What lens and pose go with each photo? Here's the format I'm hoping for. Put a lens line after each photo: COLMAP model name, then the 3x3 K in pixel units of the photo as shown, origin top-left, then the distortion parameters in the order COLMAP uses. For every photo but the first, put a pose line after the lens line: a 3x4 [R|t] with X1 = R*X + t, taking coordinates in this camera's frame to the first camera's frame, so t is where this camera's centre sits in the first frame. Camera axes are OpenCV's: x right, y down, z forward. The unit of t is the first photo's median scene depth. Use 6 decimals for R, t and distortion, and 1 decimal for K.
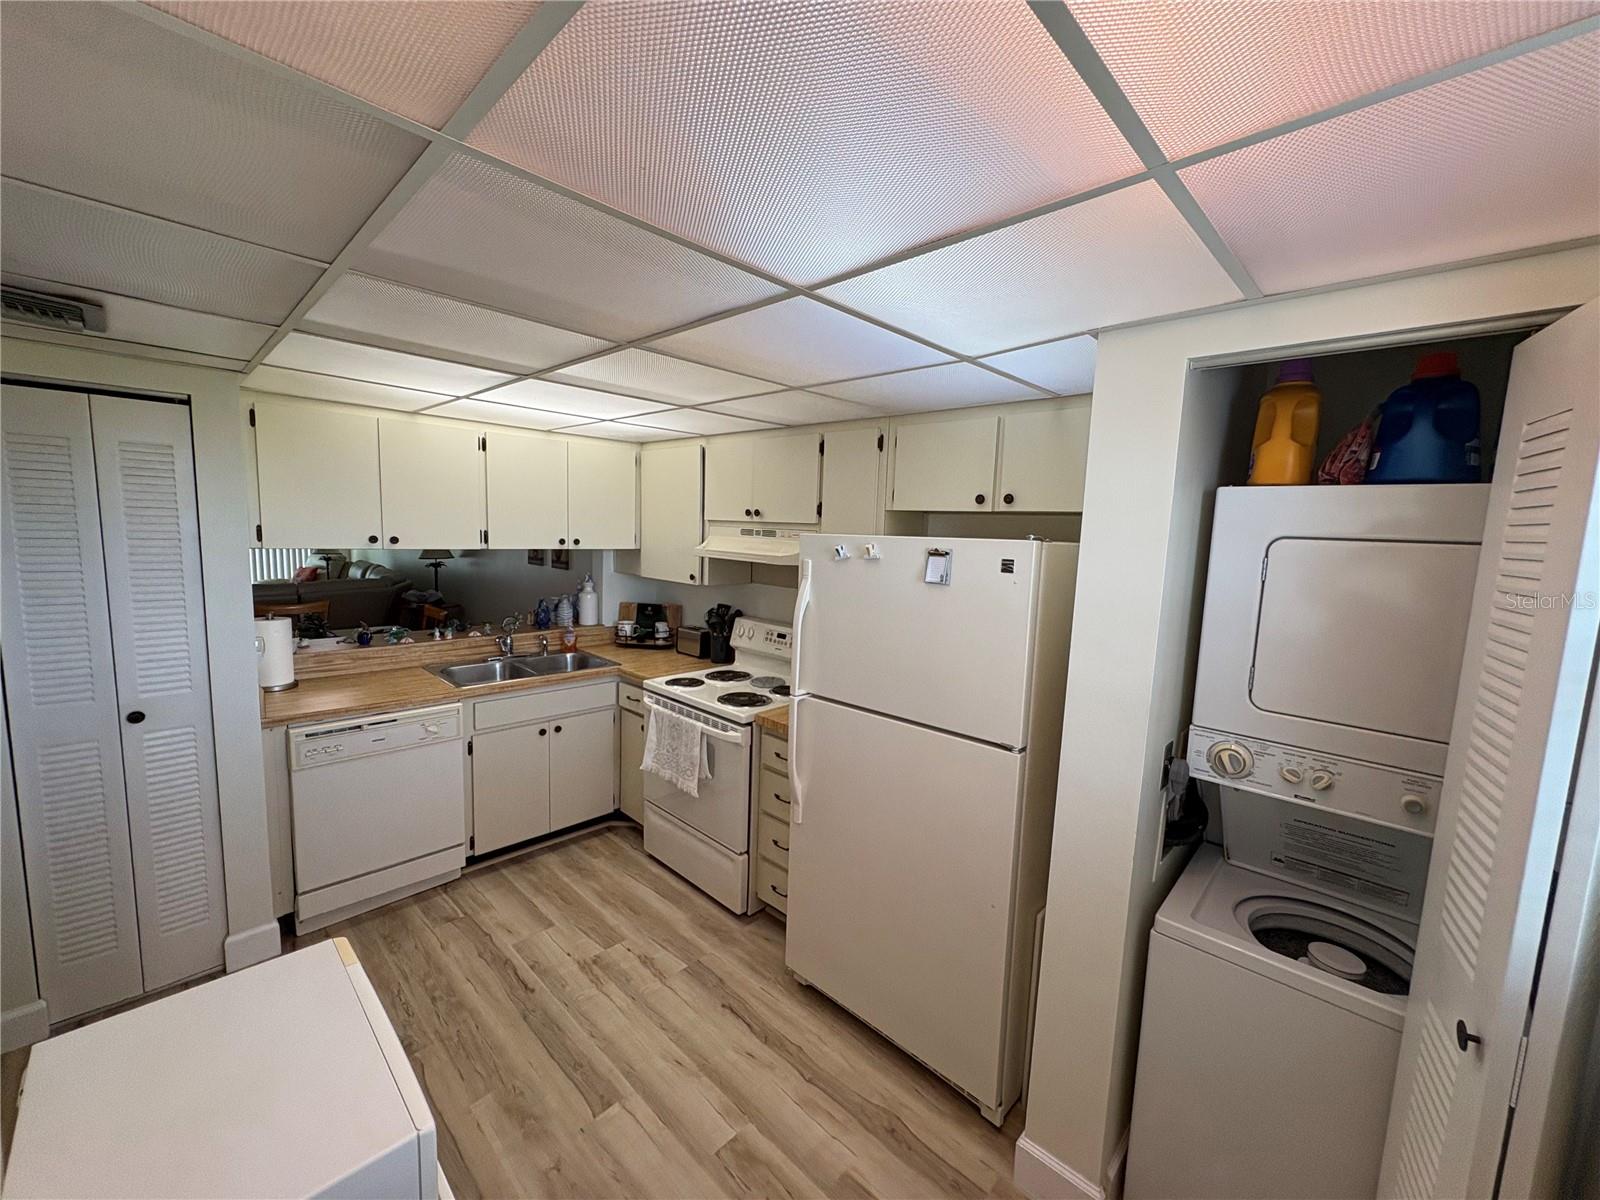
lens RADIAL K [[637.3, 0, 798.2], [0, 637.3, 600.9], [0, 0, 1]] dist [0.000078, 0.000417]
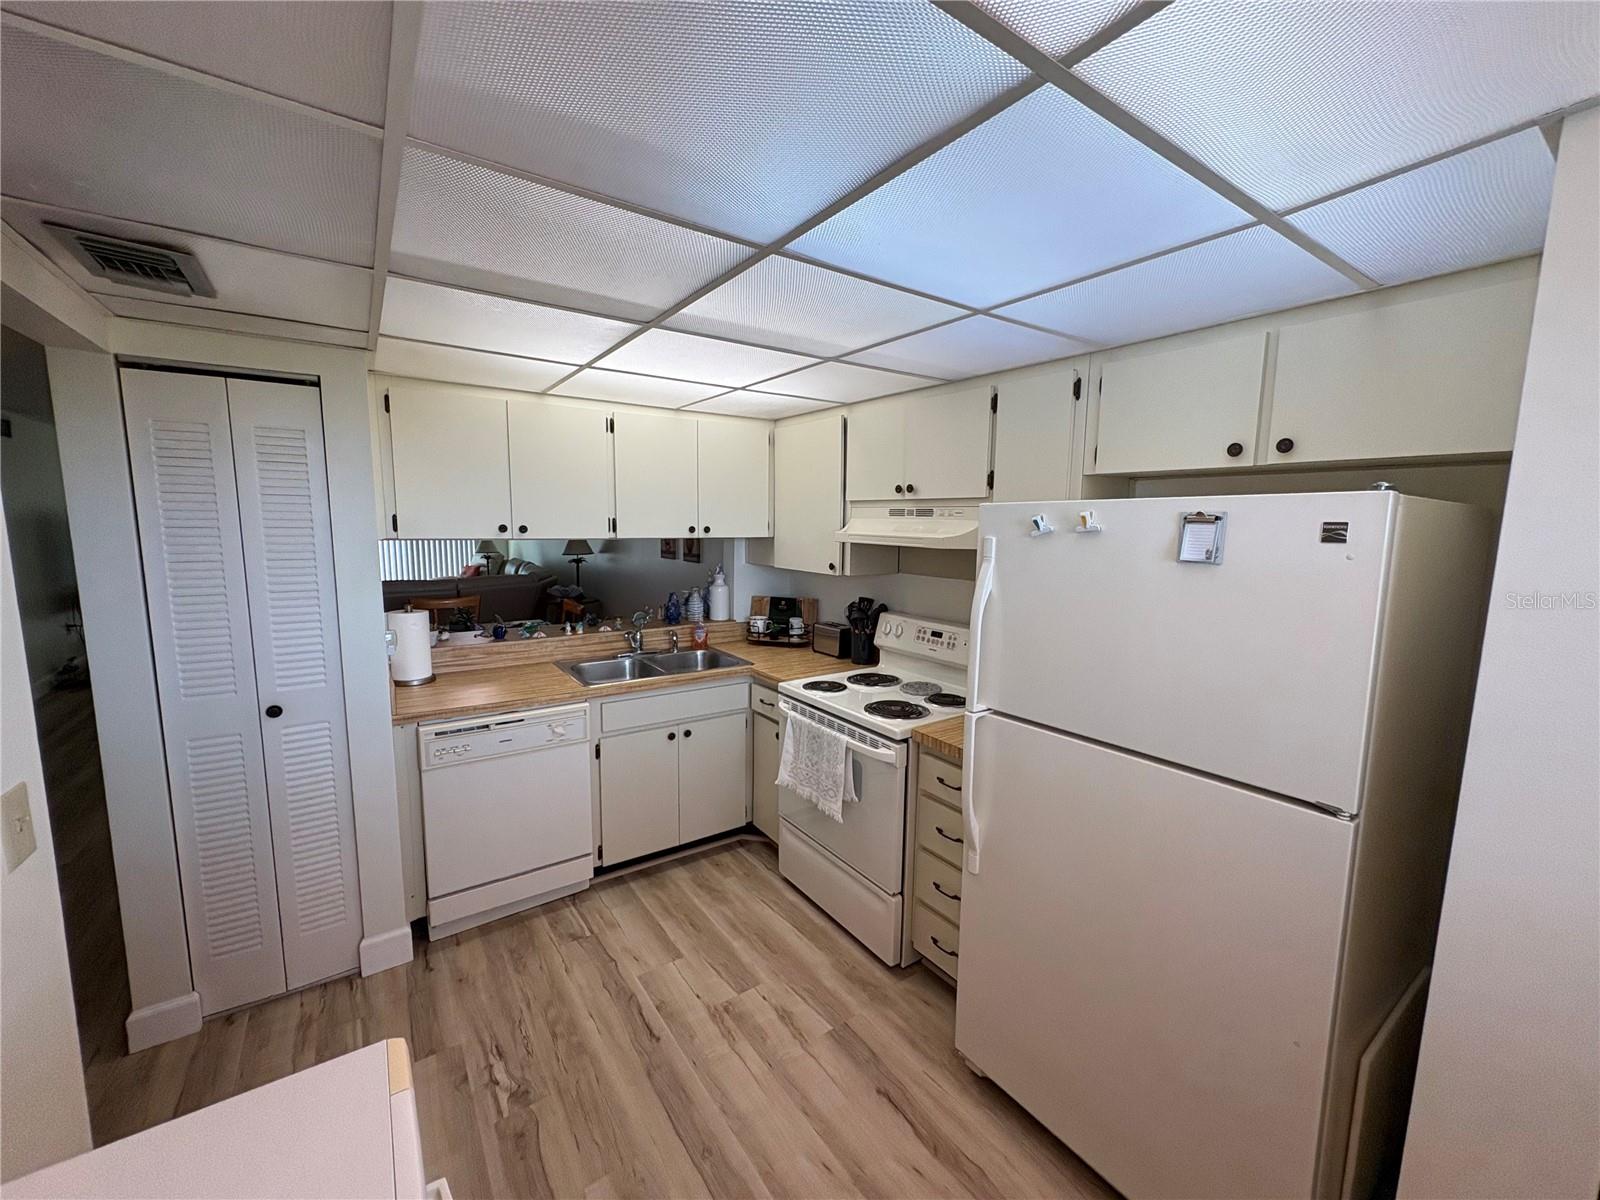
lens RADIAL K [[637.3, 0, 796.1], [0, 637.3, 596.9], [0, 0, 1]] dist [0.000078, 0.000417]
pose [[0.980238, -0.000791, -0.197819, -0.051057], [0.000611, 0.999999, -0.000971, 0.006918], [0.197819, 0.000831, 0.980238, 0.158564]]
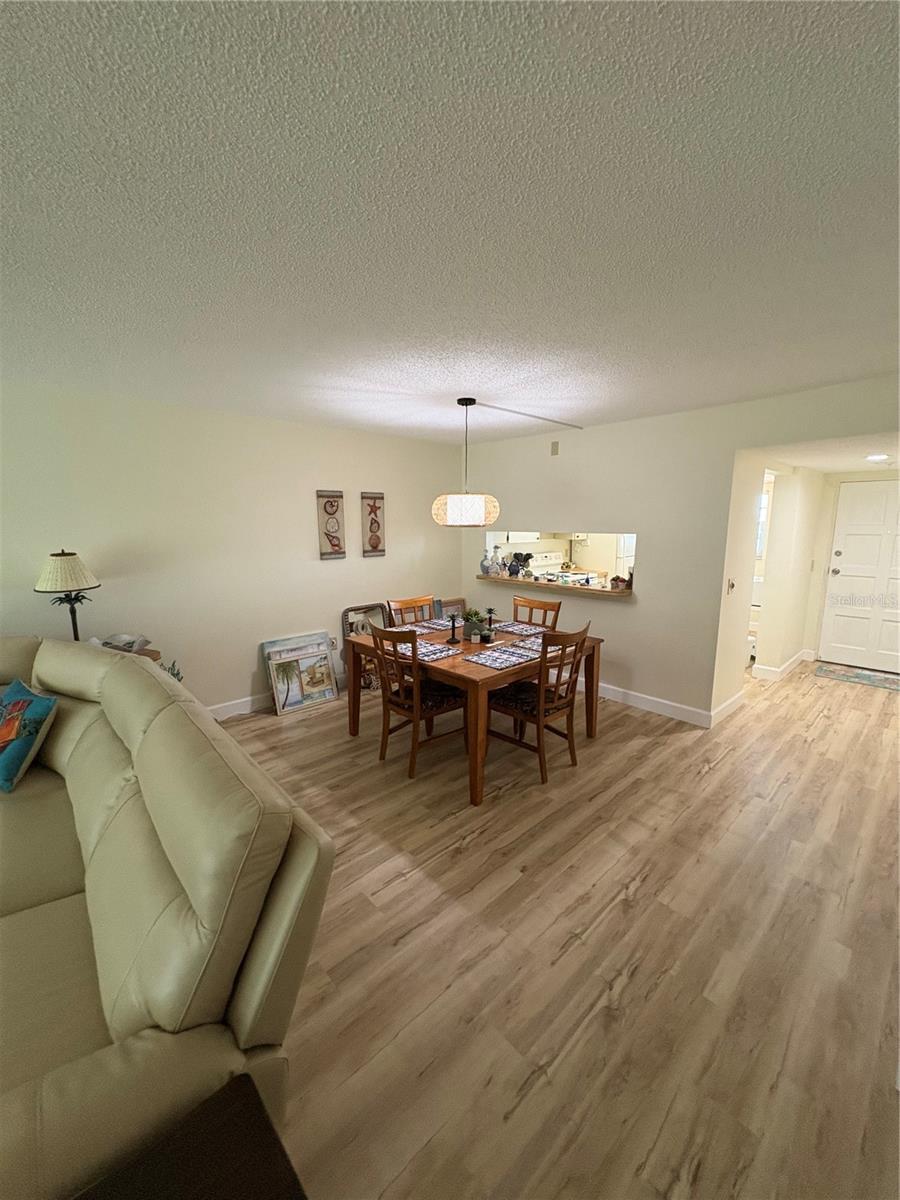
lens RADIAL K [[478.0, 0, 450.9], [0, 478.0, 600.4], [0, 0, 1]] dist [0.000078, 0.000417]
pose [[0.053977, -0.202313, 0.977832, -2.498736], [0.121510, 0.973313, 0.194670, -0.251988], [-0.991122, 0.108309, 0.077119, 1.537844]]
